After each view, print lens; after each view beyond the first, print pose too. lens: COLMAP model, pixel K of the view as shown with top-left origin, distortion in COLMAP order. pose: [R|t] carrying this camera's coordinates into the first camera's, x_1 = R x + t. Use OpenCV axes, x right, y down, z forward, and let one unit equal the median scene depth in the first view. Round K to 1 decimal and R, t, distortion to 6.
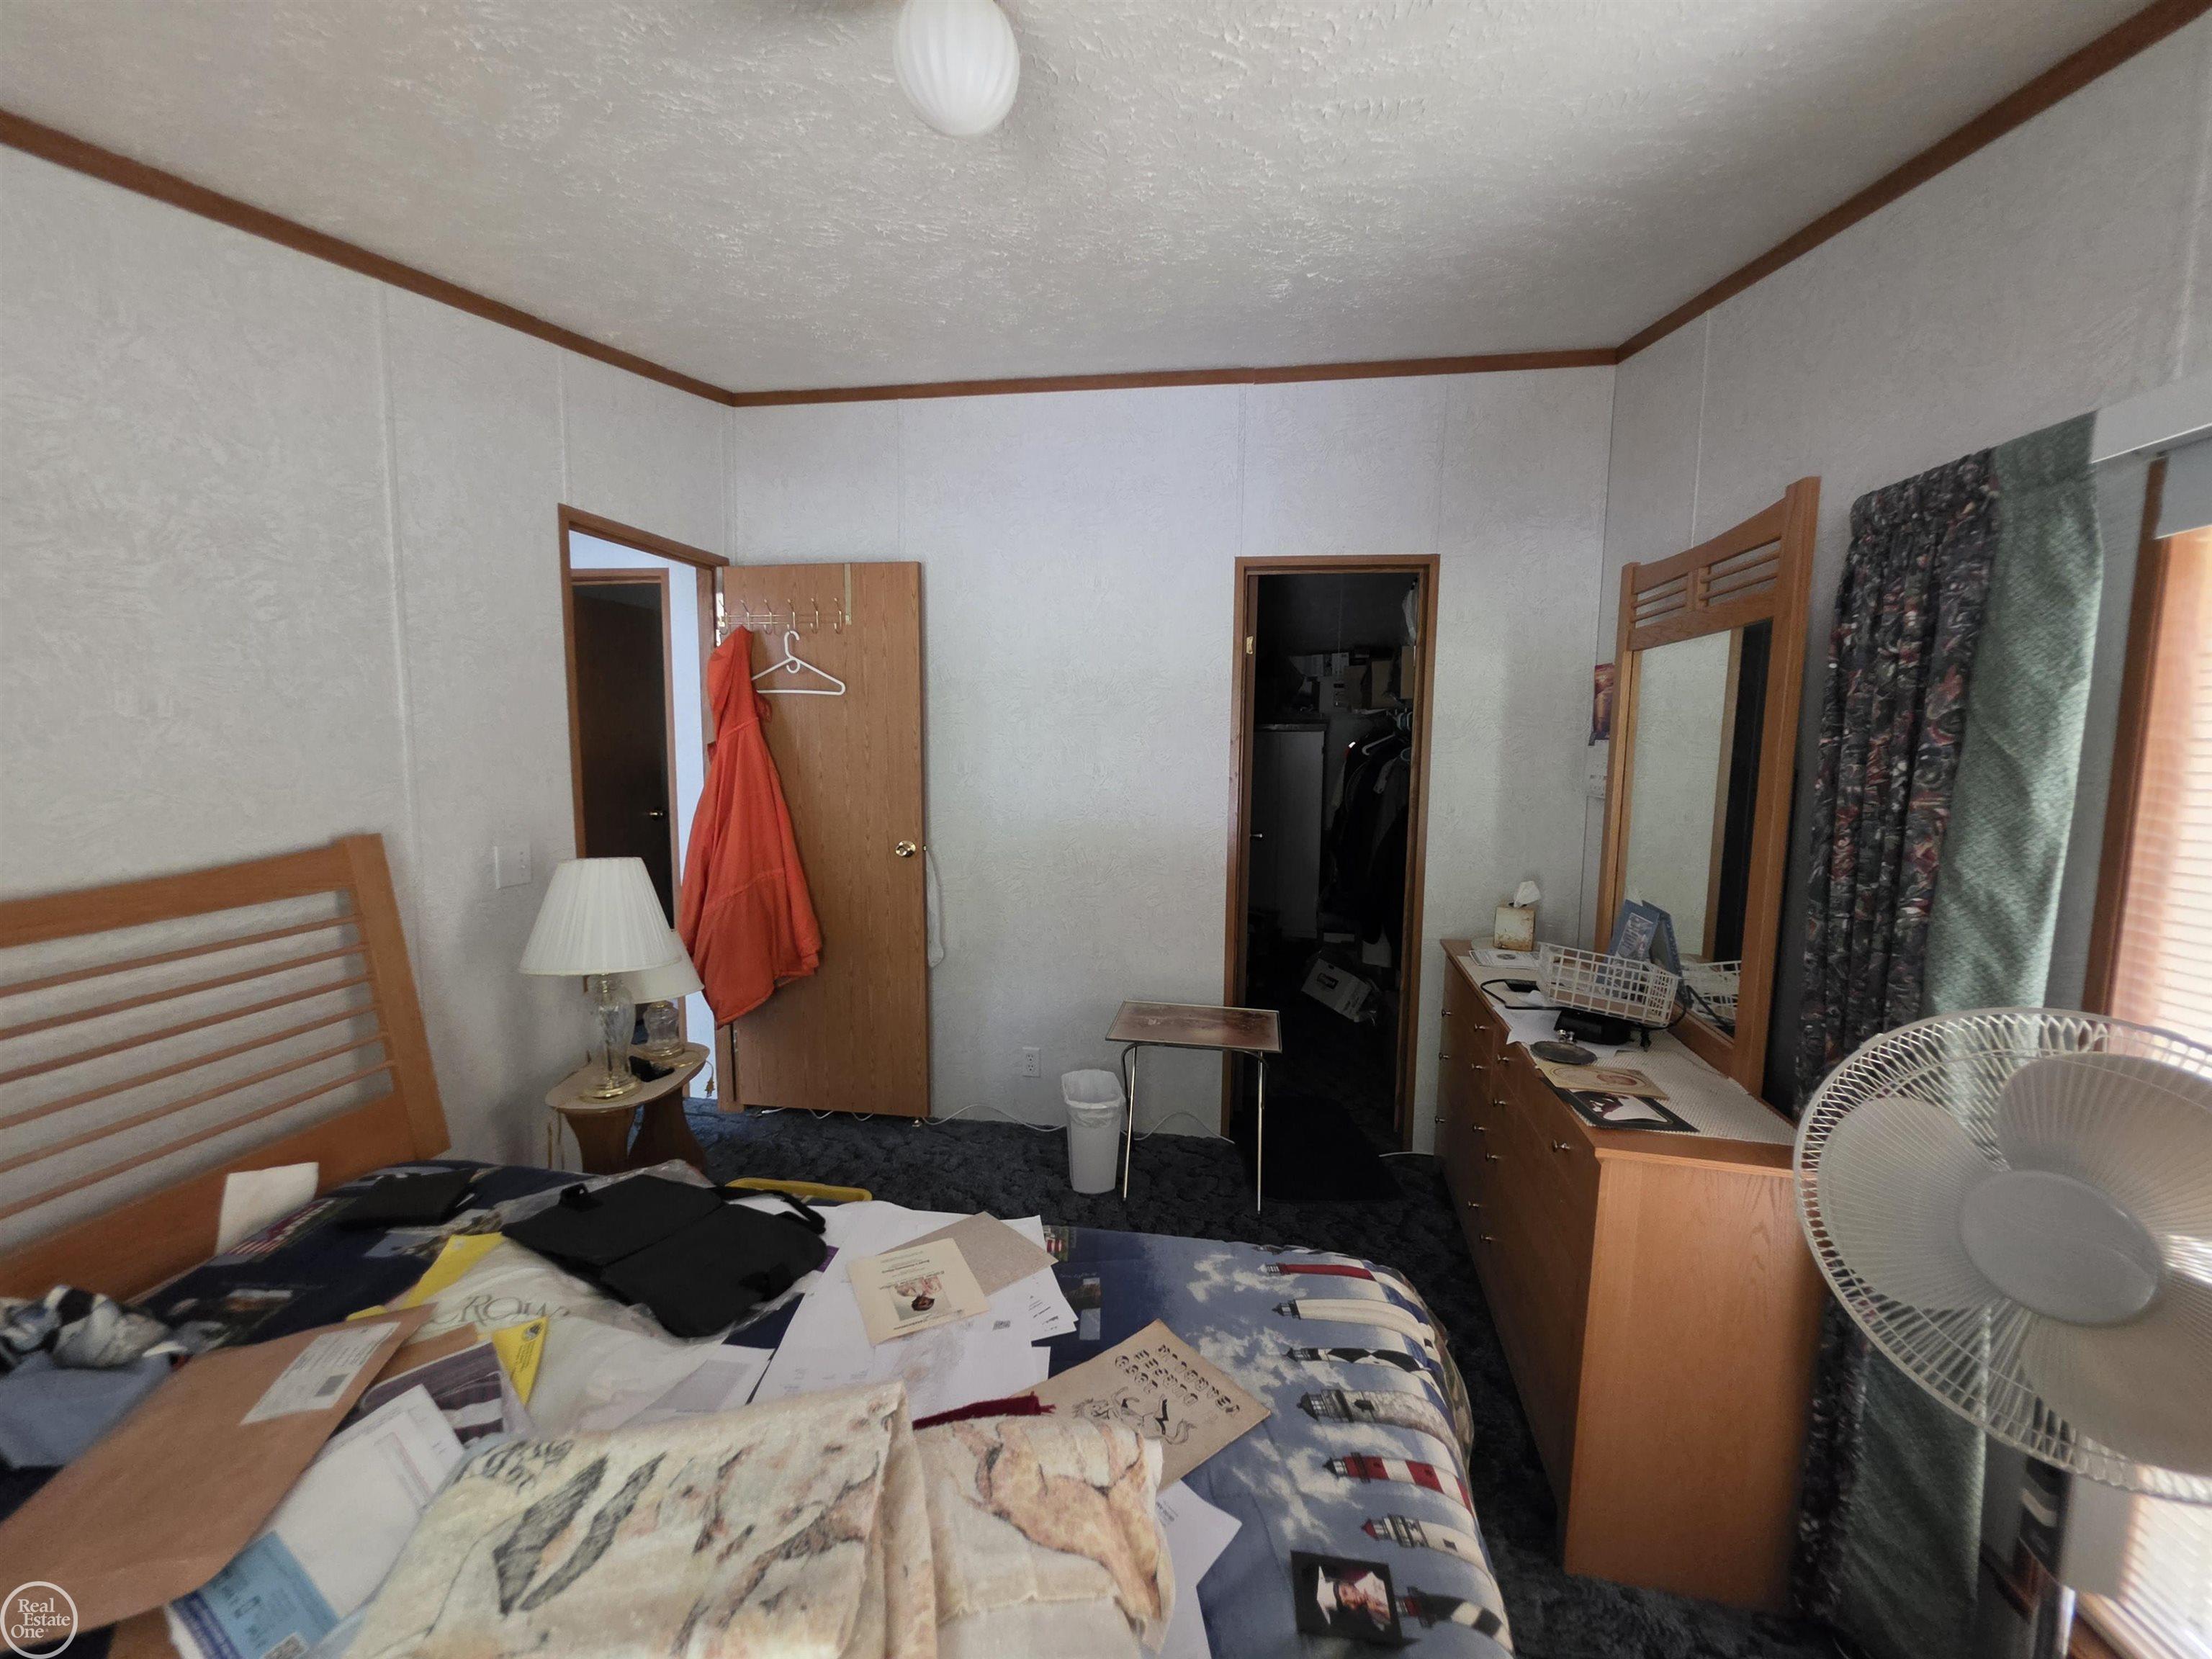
lens RADIAL K [[898.4, 0, 1101.0], [0, 898.4, 824.8], [0, 0, 1]] dist [-0.006044, 0.003216]
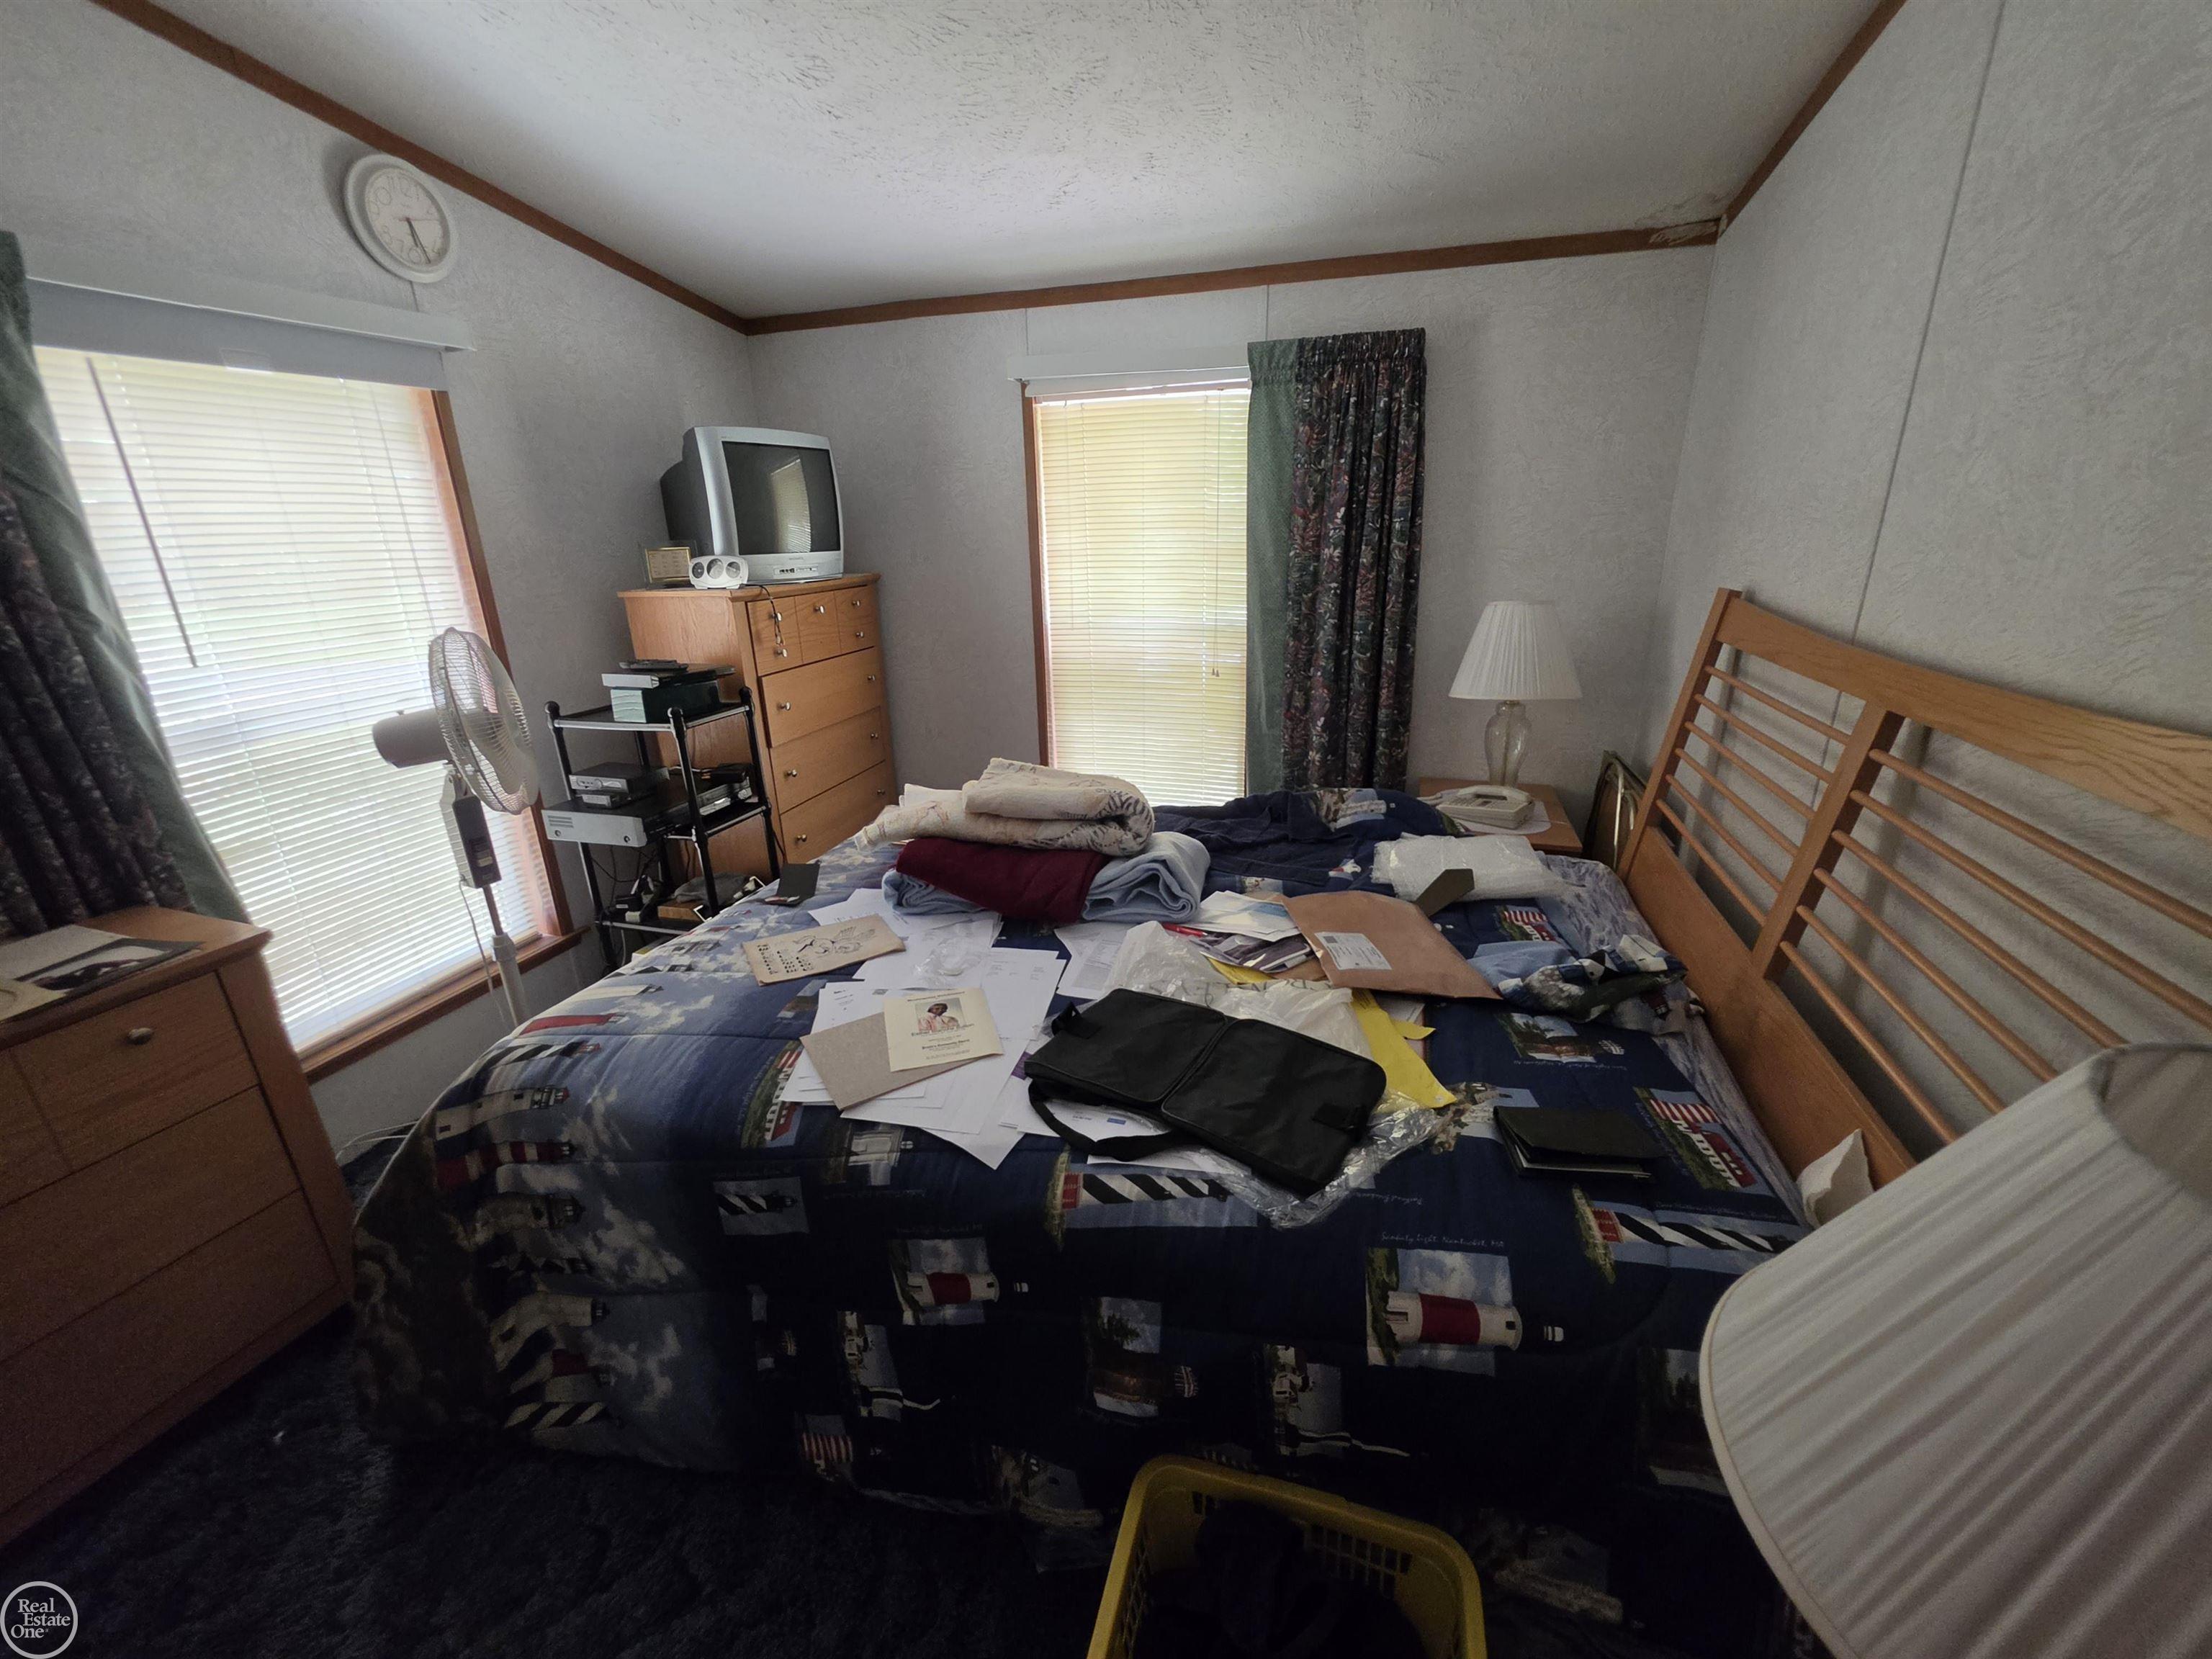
lens RADIAL K [[898.4, 0, 1109.5], [0, 898.4, 828.6], [0, 0, 1]] dist [-0.006044, 0.003216]
pose [[-0.987548, -0.044563, 0.150872, -0.580332], [0.026616, 0.897882, 0.439430, -0.175660], [-0.155047, 0.437974, -0.885516, 1.884961]]
